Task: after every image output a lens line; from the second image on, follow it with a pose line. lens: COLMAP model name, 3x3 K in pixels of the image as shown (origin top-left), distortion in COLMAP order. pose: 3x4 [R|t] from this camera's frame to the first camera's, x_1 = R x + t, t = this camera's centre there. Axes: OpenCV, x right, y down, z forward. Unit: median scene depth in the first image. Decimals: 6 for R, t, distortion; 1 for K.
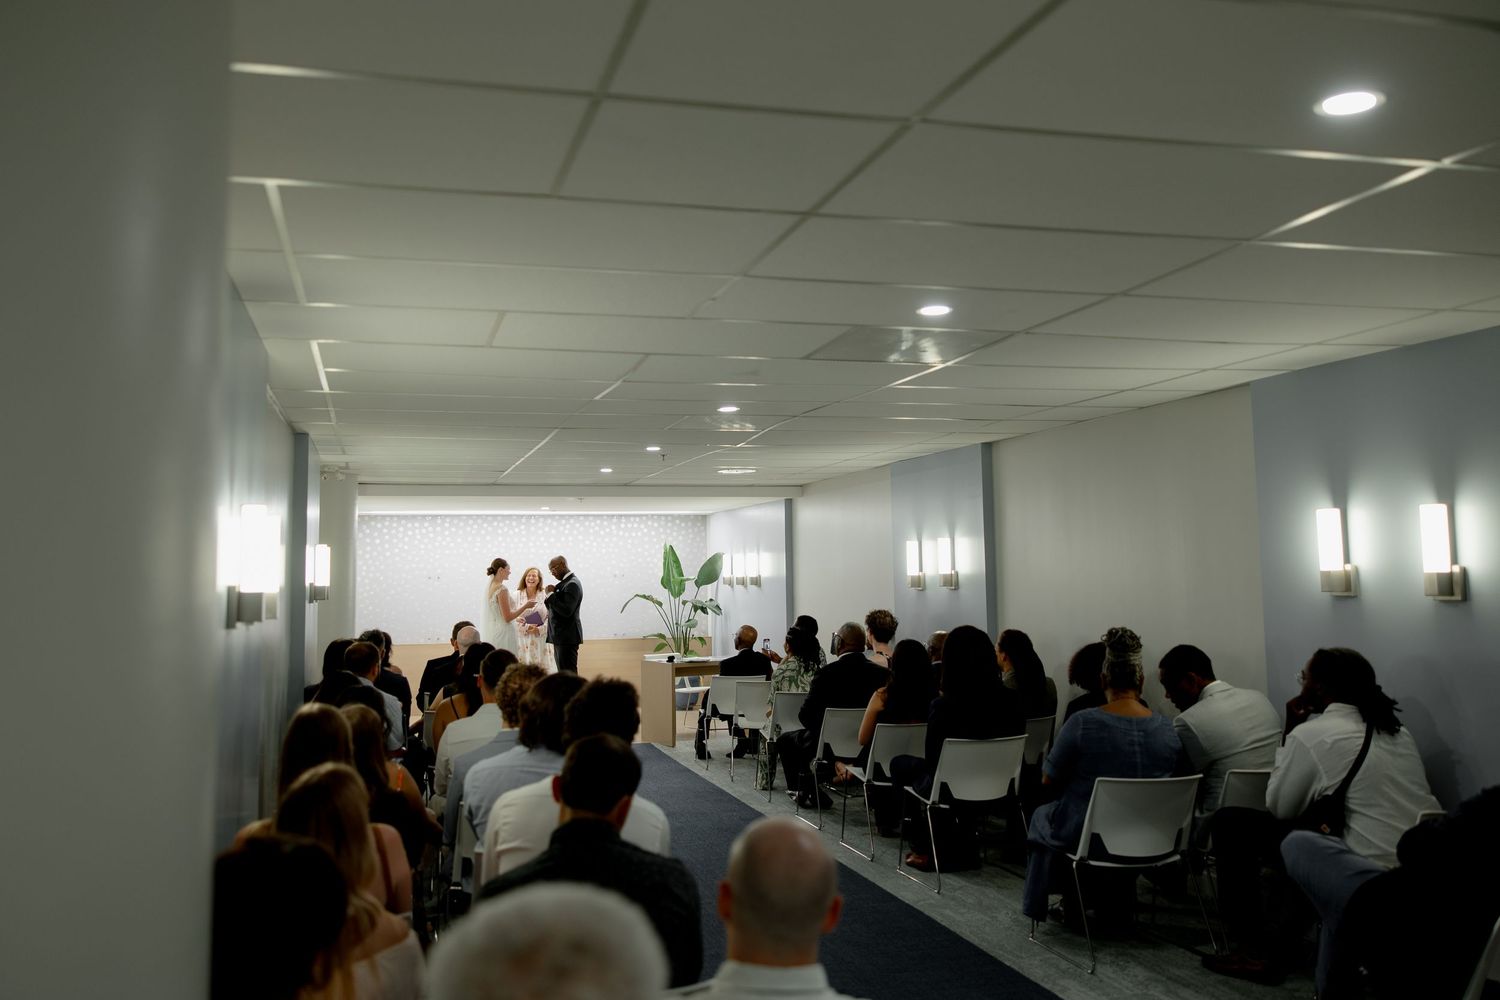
lens RADIAL K [[1323.2, 0, 723.8], [0, 1323.2, 450.7], [0, 0, 1]] dist [0.006328, -0.006361]
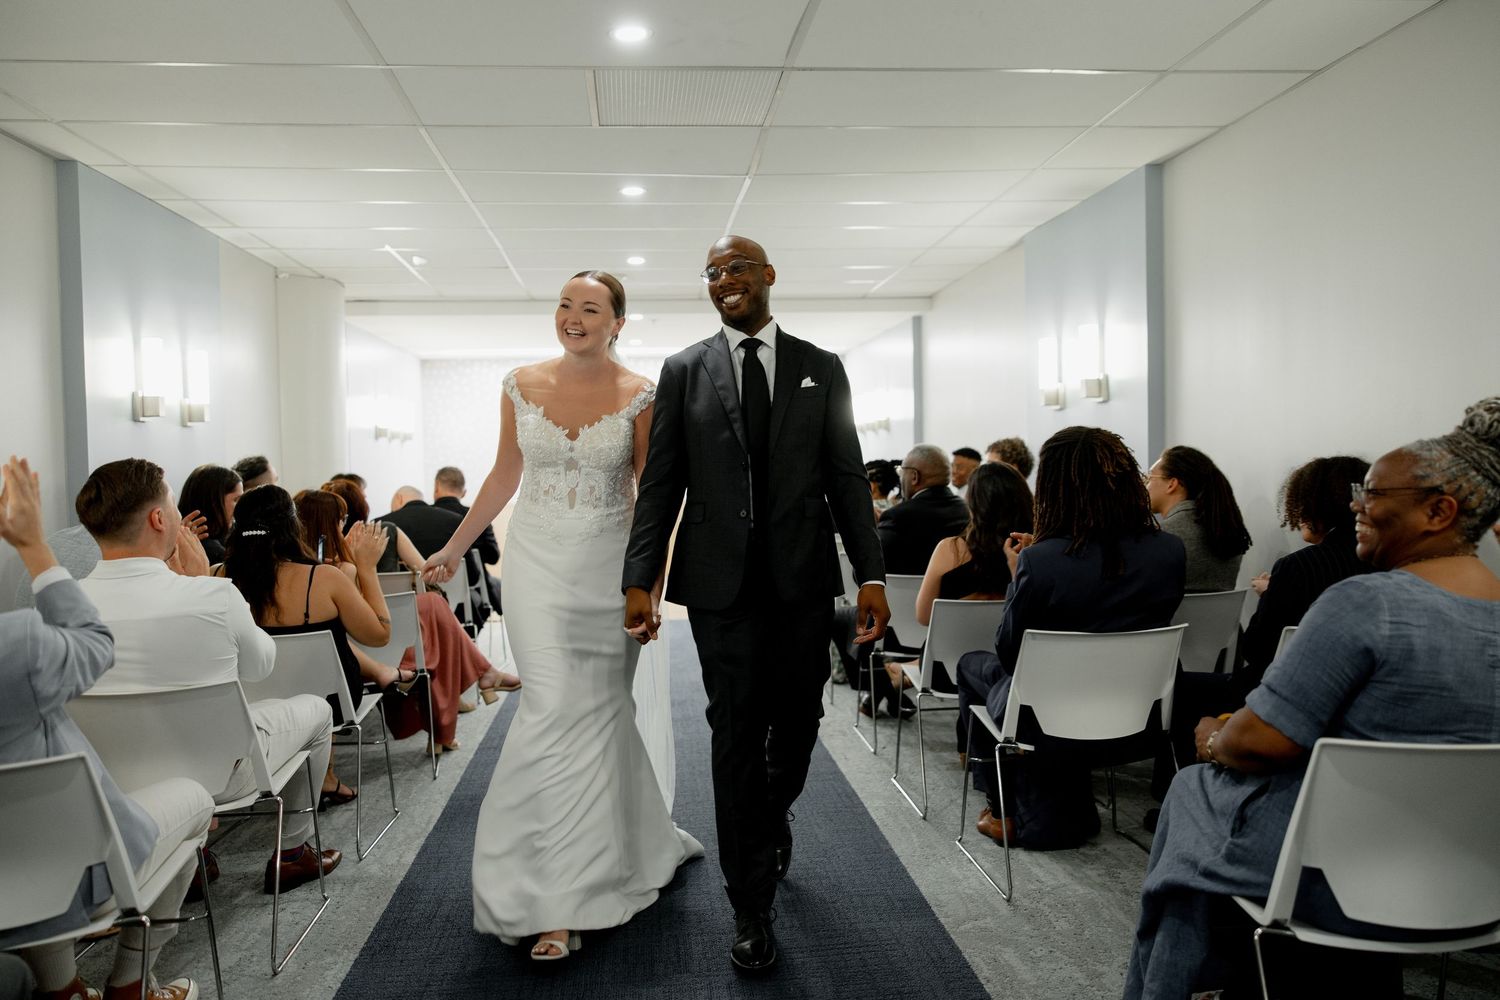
lens RADIAL K [[1215.1, 0, 750.0], [0, 1215.1, 500.0], [0, 0, 1]] dist [0.001011, -0.001380]
pose [[0.985416, -0.002412, -0.170148, 0.063199], [0.023805, 0.992021, 0.123805, 0.045493], [0.168491, -0.126050, 0.977610, 0.225091]]
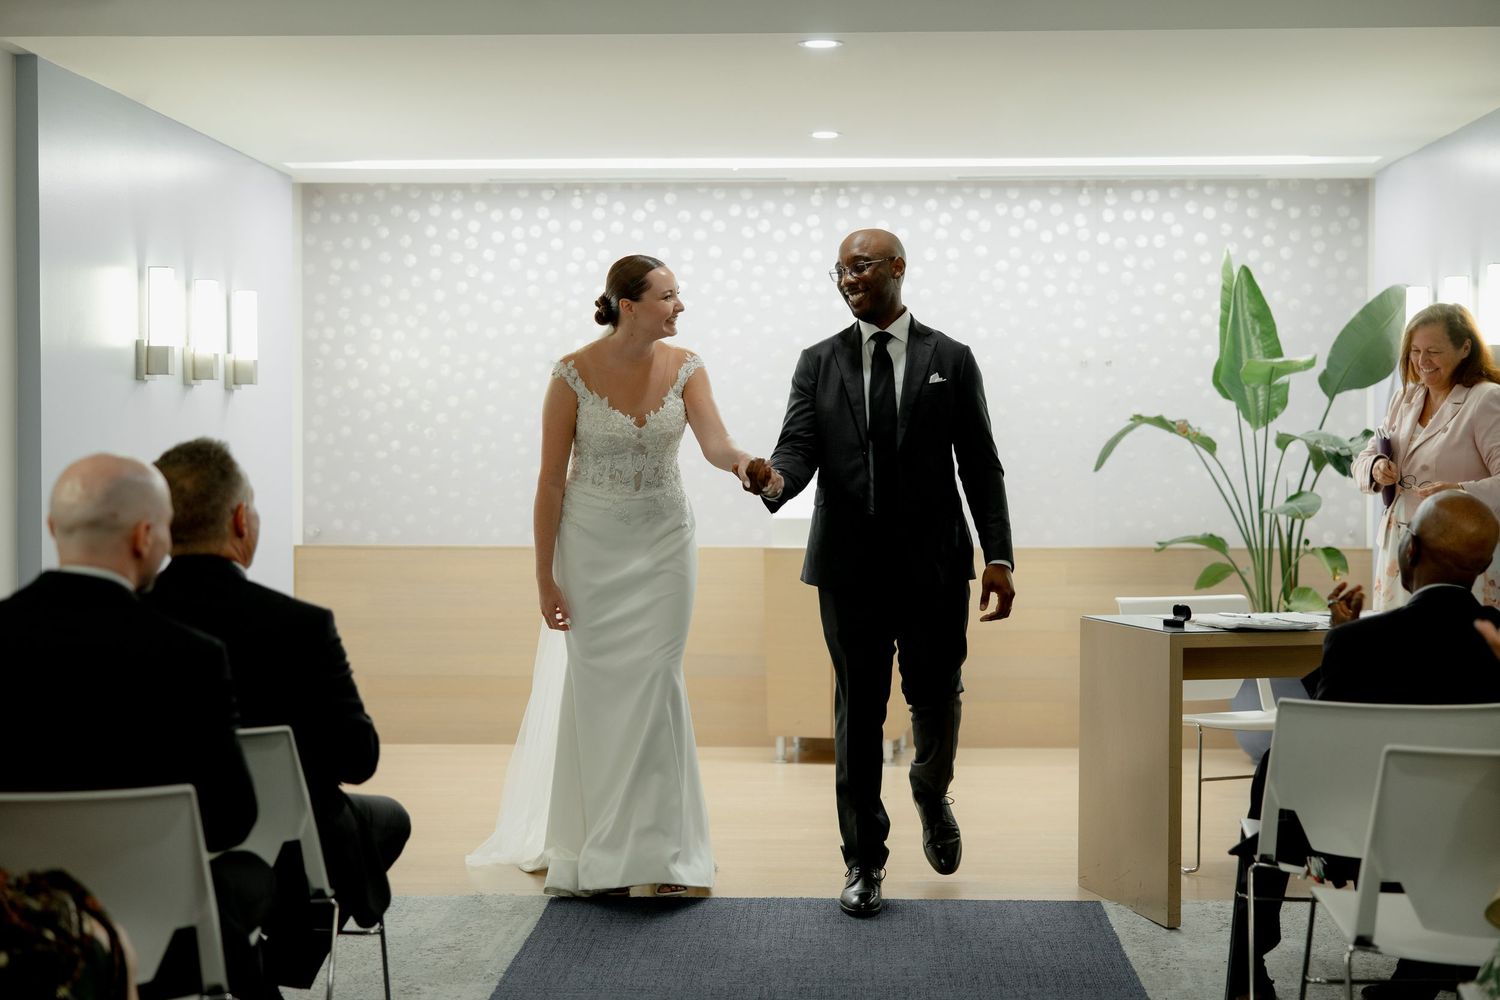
lens RADIAL K [[2374.5, 0, 744.6], [0, 2374.5, 507.0], [0, 0, 1]] dist [-0.008129, 0.089714]
pose [[0.953243, 0.020381, -0.301517, 0.019989], [0.015965, 0.992934, 0.117591, 0.060159], [0.301783, -0.116907, 0.946182, 0.407106]]
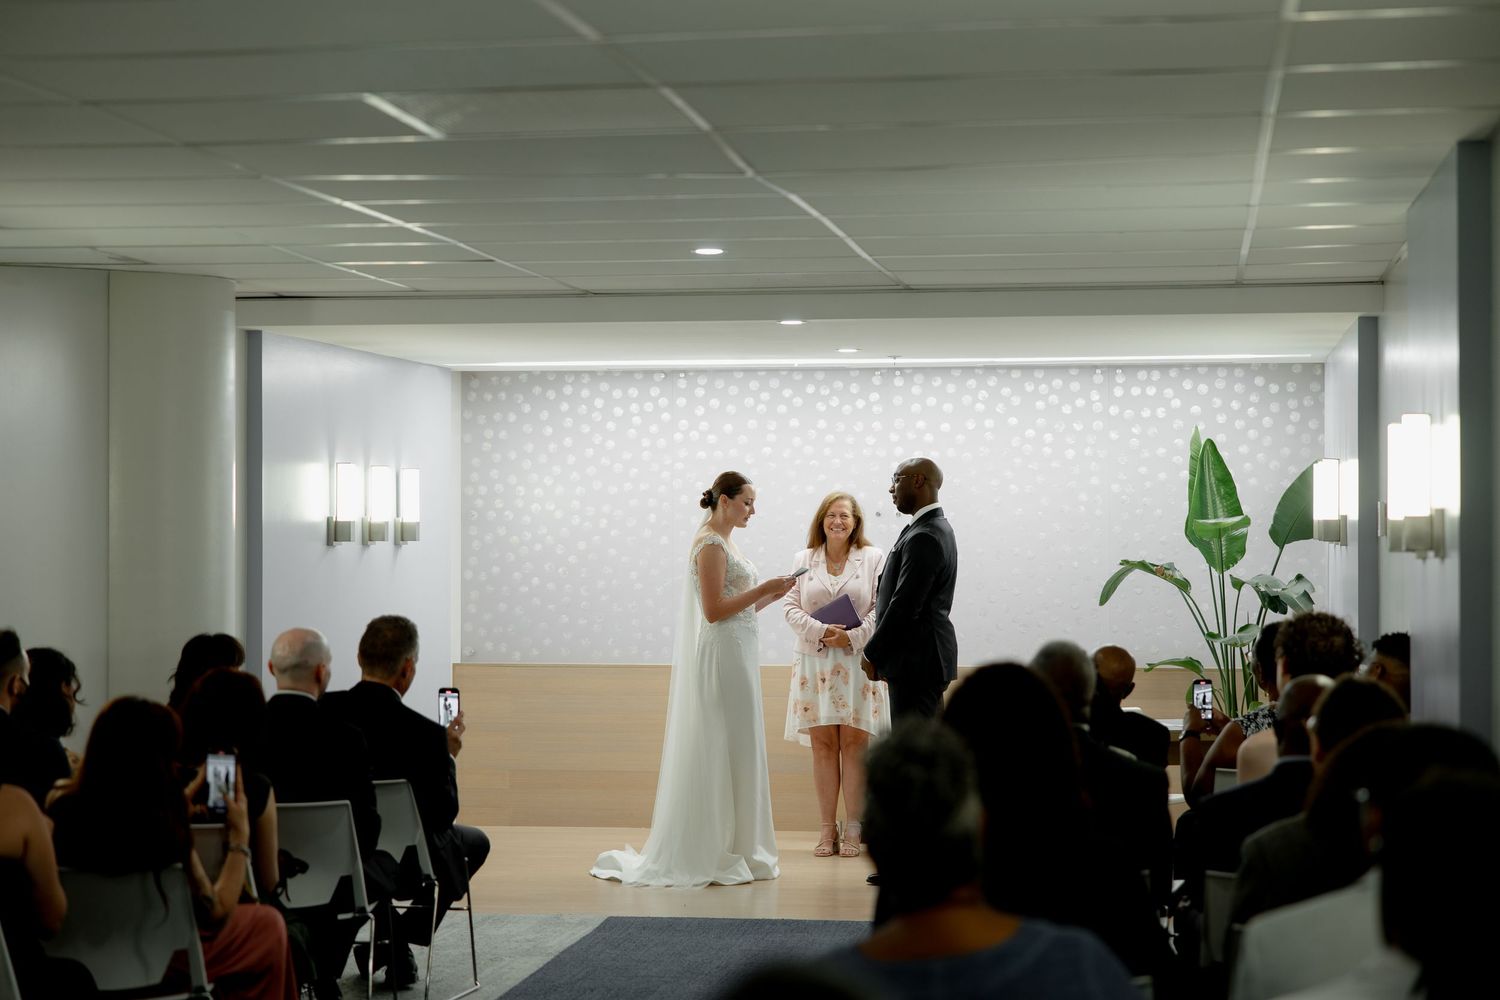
lens RADIAL K [[3008.5, 0, 730.1], [0, 3008.5, 502.2], [0, 0, 1]] dist [0.007311, 0.117548]
pose [[0.910096, 0.008626, -0.414307, 0.206345], [0.028948, 0.996018, 0.084326, 0.009493], [0.413384, -0.088738, 0.906222, 0.115658]]
